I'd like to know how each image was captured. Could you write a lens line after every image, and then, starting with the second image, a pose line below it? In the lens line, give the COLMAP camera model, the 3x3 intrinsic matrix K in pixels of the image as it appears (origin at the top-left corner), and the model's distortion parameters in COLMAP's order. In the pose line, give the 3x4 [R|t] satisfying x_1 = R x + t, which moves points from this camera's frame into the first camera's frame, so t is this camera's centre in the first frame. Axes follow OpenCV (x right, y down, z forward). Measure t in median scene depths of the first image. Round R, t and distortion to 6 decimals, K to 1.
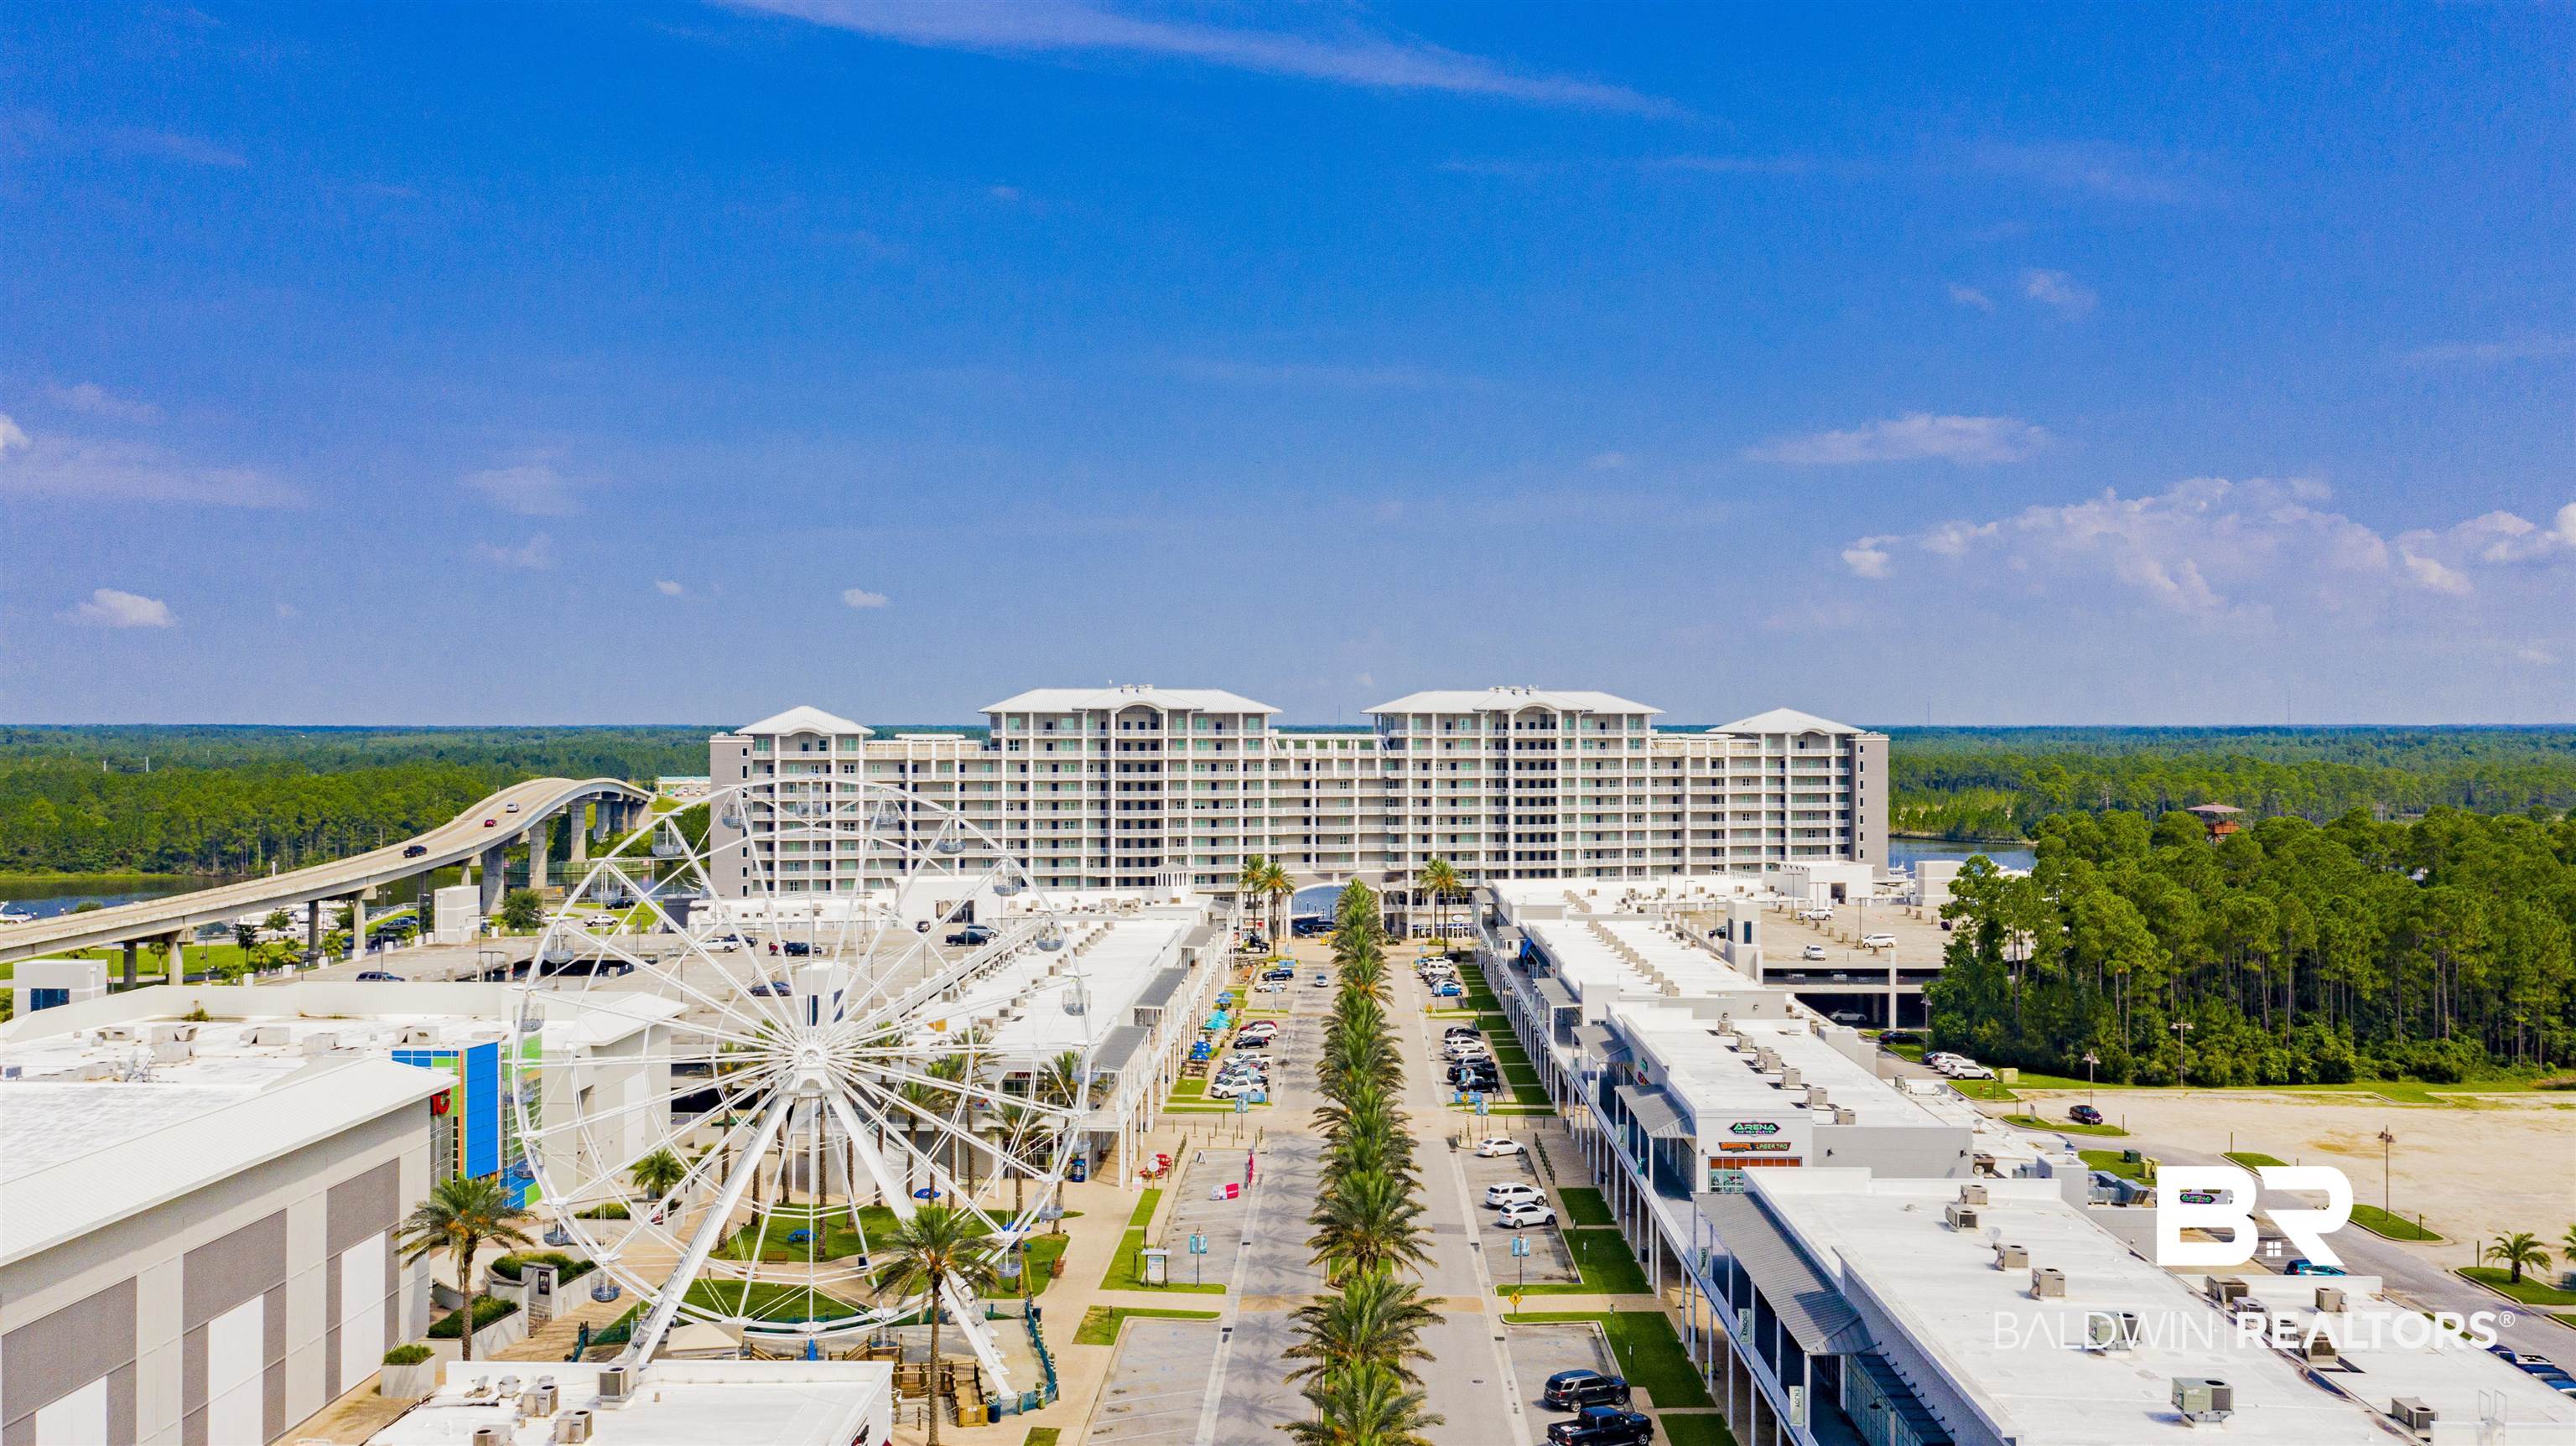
lens RADIAL K [[2046.3, 0, 1288.0], [0, 2046.3, 723.0], [0, 0, 1]] dist [-0.003962, 0.001803]
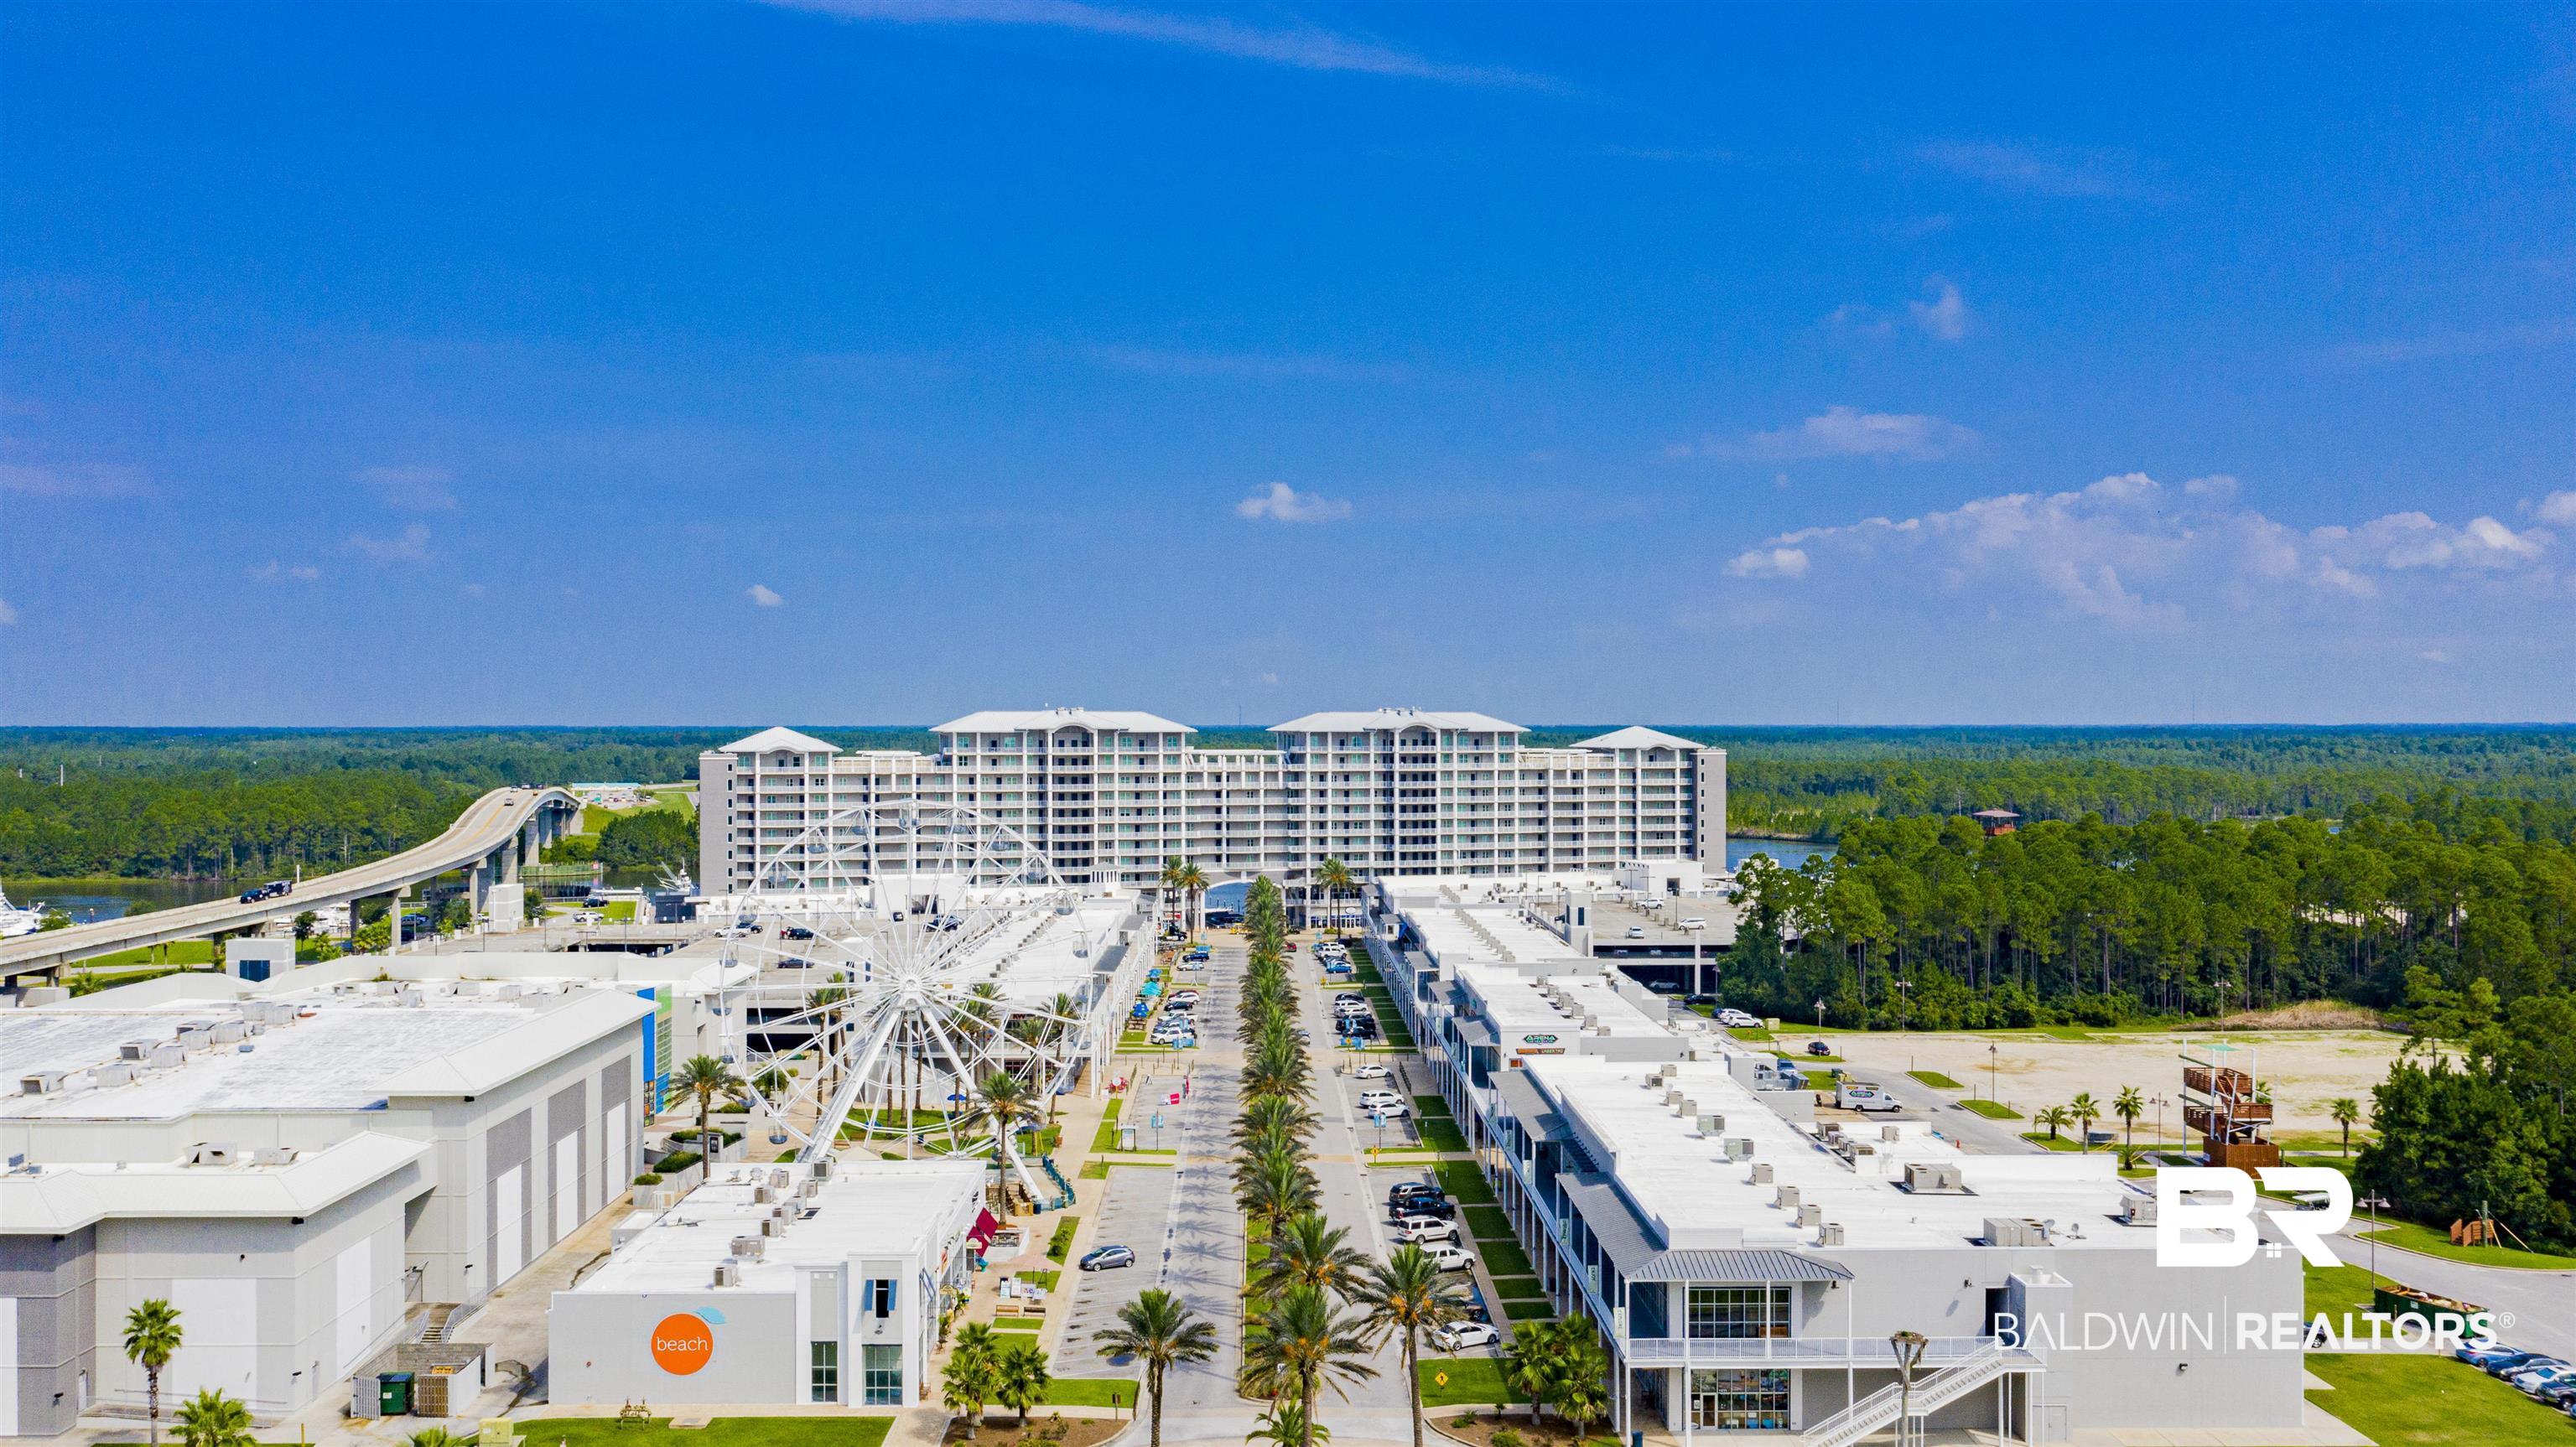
lens RADIAL K [[2119.3, 0, 1266.2], [0, 2119.3, 730.3], [0, 0, 1]] dist [-0.006364, -0.003301]
pose [[0.999294, -0.001138, 0.037561, -0.008896], [0.001009, 0.999994, 0.003452, -0.010217], [-0.037565, -0.003411, 0.999288, -0.191493]]
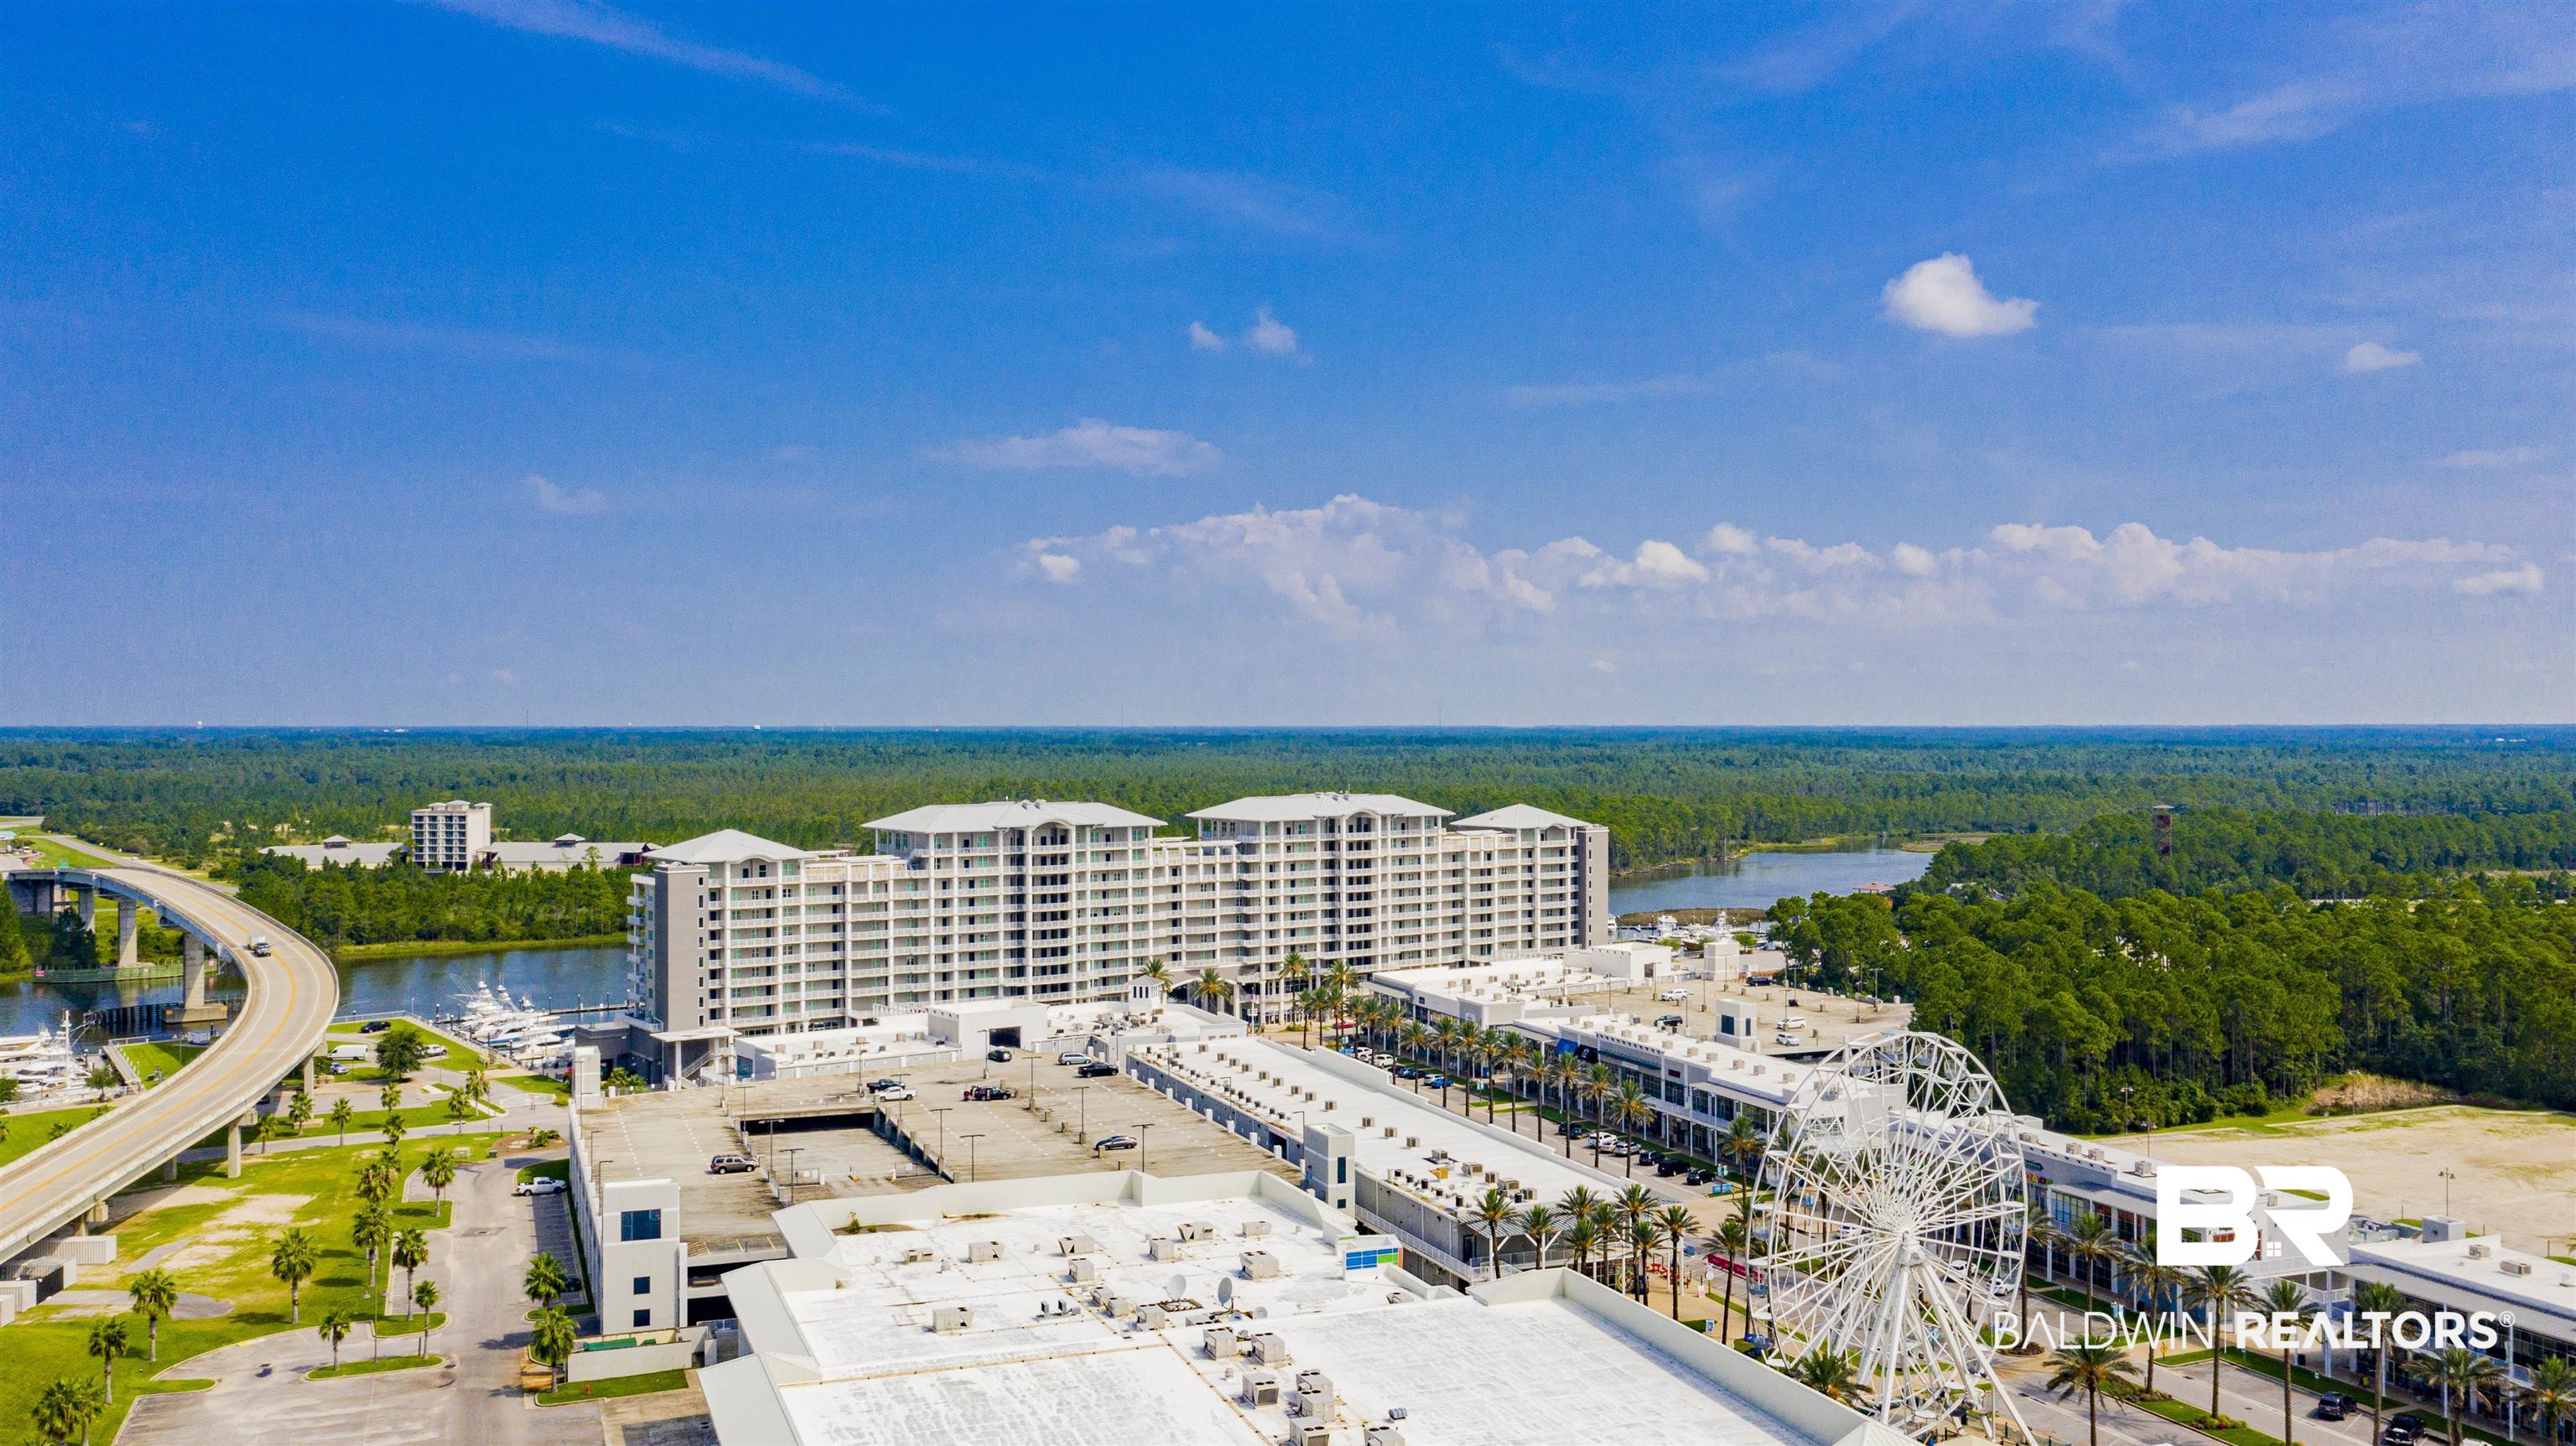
lens RADIAL K [[2097.5, 0, 1288.0], [0, 2097.5, 723.0], [0, 0, 1]] dist [-0.007910, -0.001024]
pose [[0.918772, -0.000903, 0.394789, -0.388664], [0.000345, 0.999999, 0.001485, -0.061632], [-0.394789, -0.001228, 0.918771, -0.045786]]
